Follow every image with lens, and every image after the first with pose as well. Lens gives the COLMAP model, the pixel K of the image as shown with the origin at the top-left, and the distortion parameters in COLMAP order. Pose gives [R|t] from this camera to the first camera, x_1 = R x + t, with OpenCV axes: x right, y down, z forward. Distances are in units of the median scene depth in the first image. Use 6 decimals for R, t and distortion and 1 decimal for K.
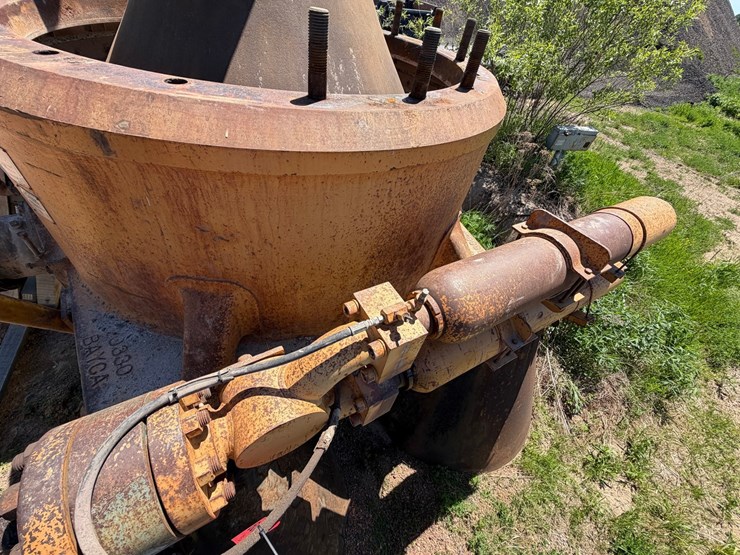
lens RADIAL K [[293.5, 0, 368.4], [0, 293.5, 278.8], [0, 0, 1]] dist [0.001838, 0.000085]
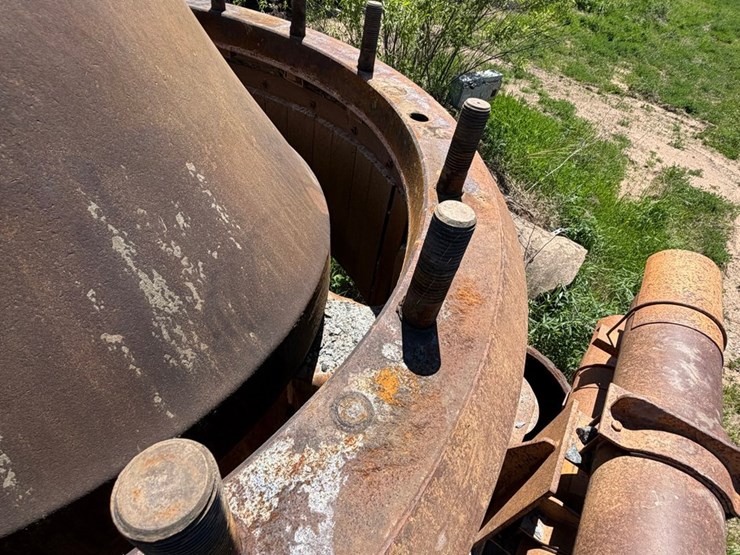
lens RADIAL K [[395.1, 0, 371.7], [0, 395.1, 276.3], [0, 0, 1]] dist [0.003136, 0.000308]
pose [[0.904502, -0.296544, 0.306494, -0.007212], [0.282548, 0.955006, 0.090170, -0.099720], [-0.319442, 0.005040, 0.947592, 0.063731]]
